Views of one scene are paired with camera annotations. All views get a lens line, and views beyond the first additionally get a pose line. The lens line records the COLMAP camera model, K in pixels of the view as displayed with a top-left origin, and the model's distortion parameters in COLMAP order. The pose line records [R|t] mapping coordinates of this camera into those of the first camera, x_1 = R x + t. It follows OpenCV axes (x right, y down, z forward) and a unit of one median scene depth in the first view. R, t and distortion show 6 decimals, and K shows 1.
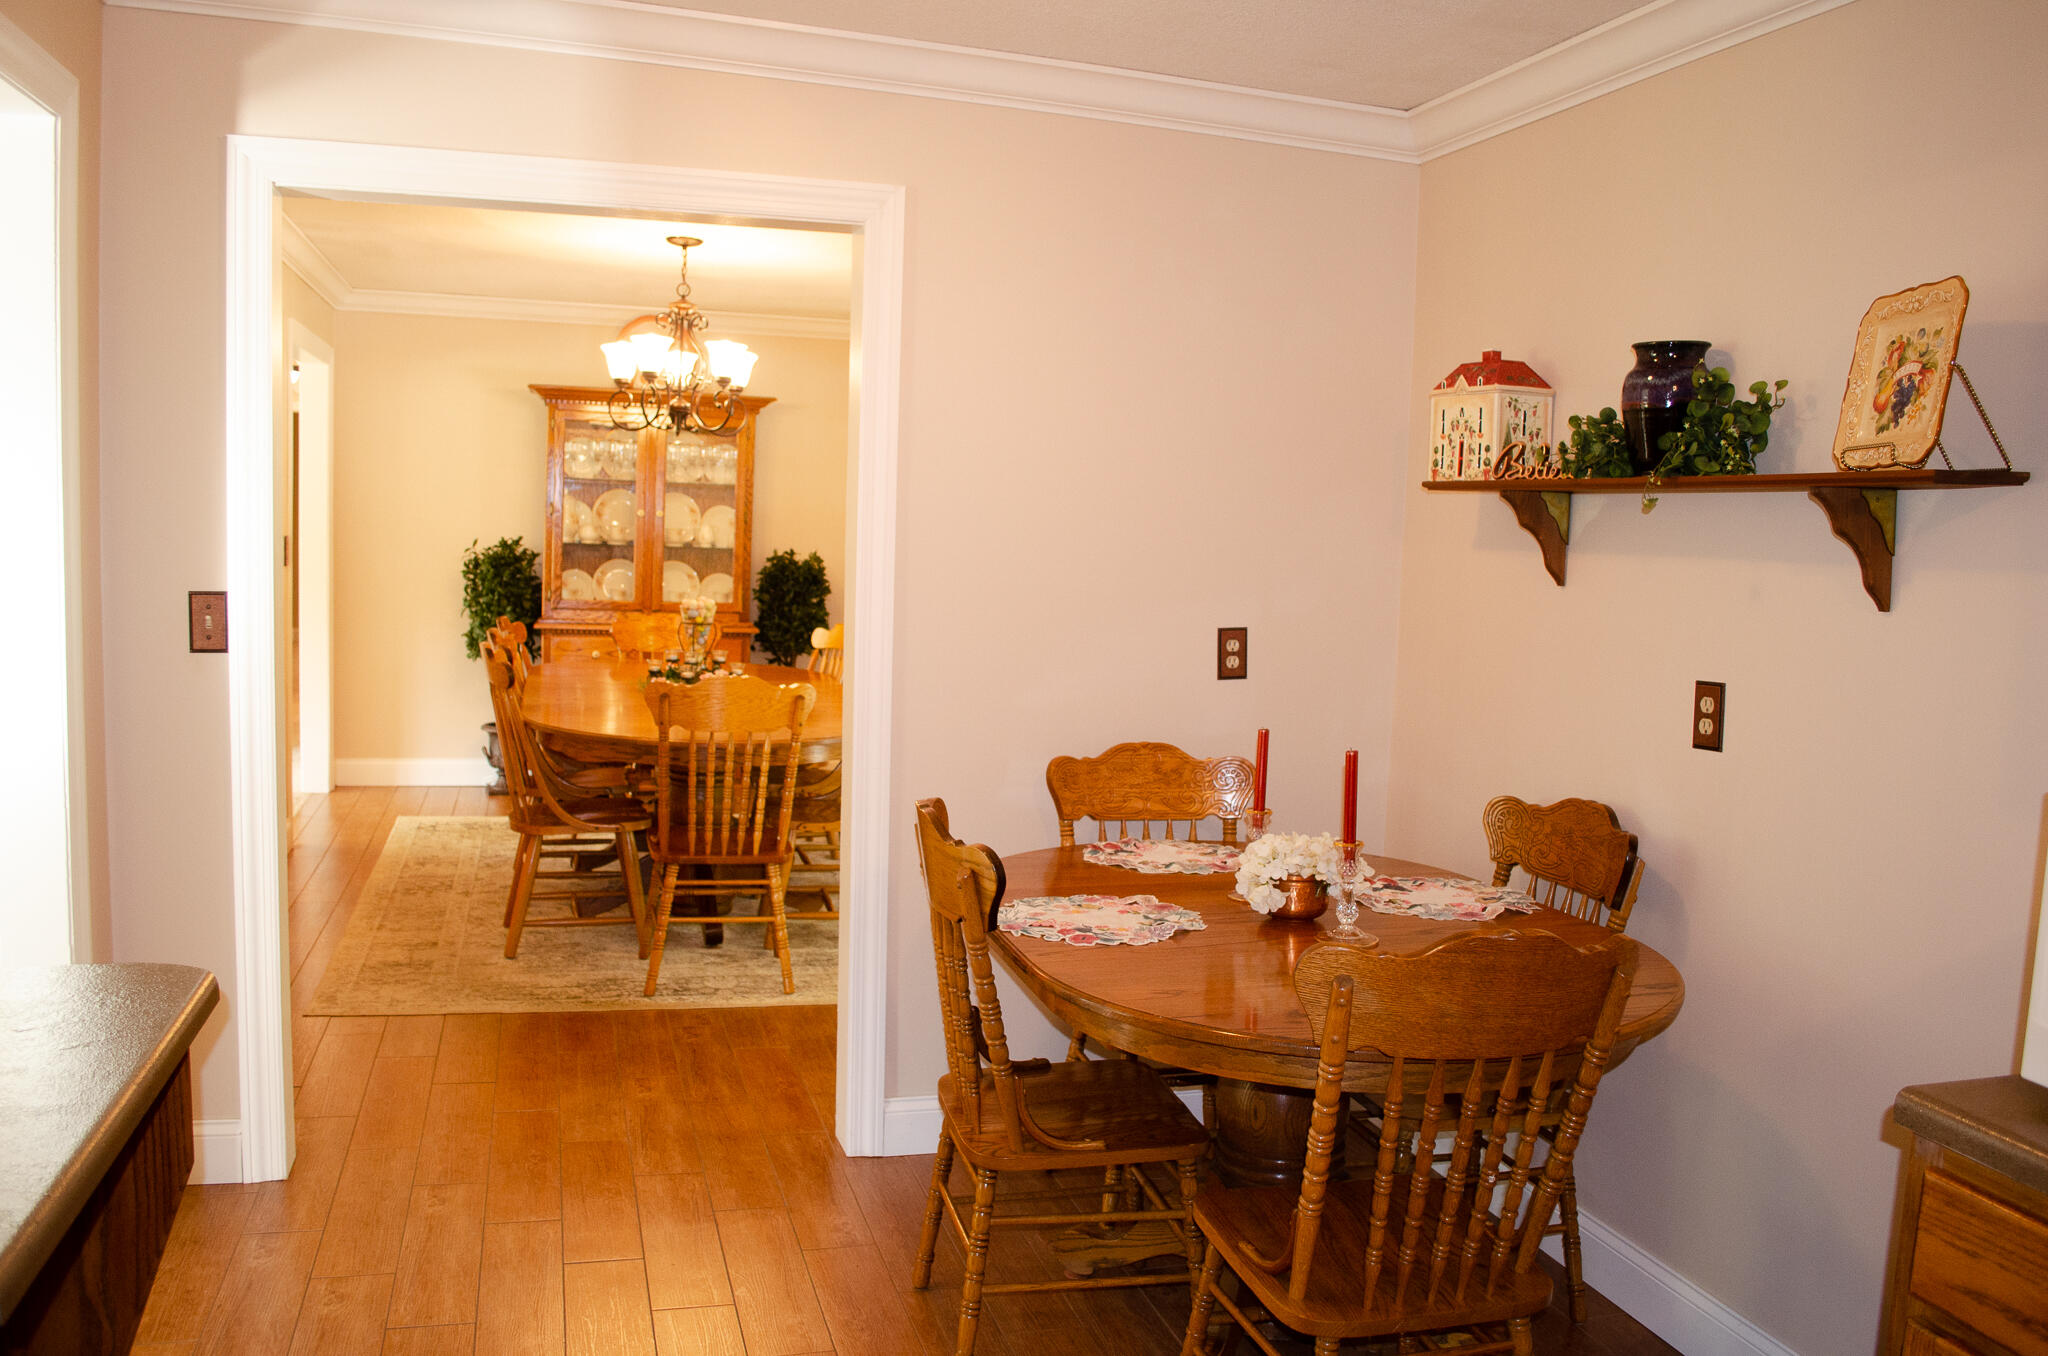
lens RADIAL K [[1598.4, 0, 1024.0], [0, 1598.4, 678.0], [0, 0, 1]] dist [-0.001792, -0.000614]
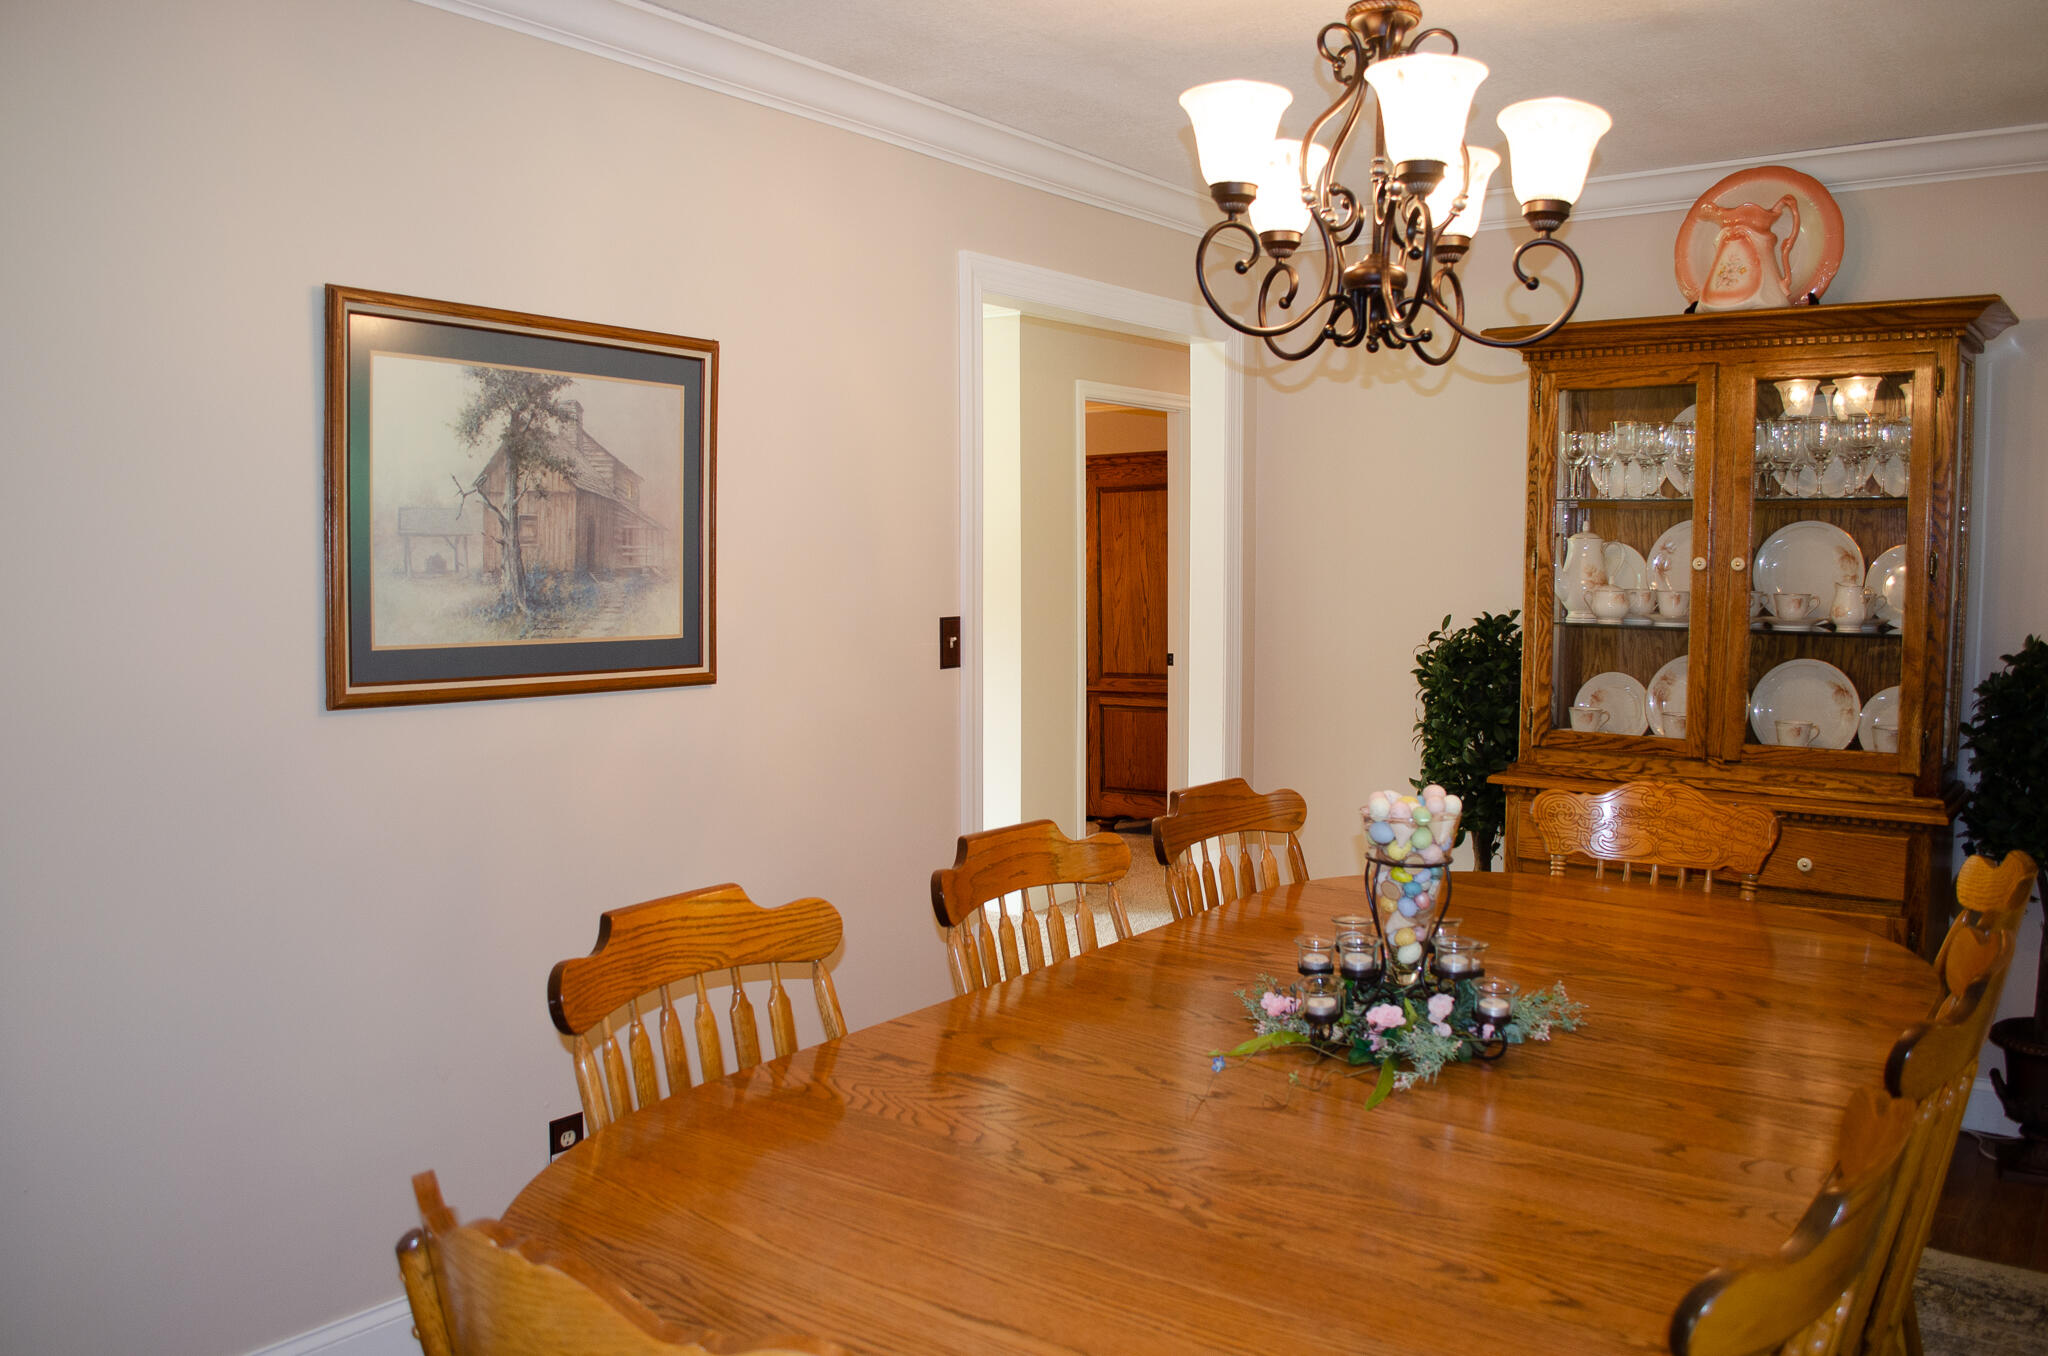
lens RADIAL K [[1685.0, 0, 1024.0], [0, 1685.0, 678.0], [0, 0, 1]] dist [-0.002907, -0.001643]
pose [[0.616677, 0.028255, -0.786709, 0.043184], [-0.053629, 0.998542, -0.006175, -0.052101], [0.785387, 0.045998, 0.617293, 0.500624]]
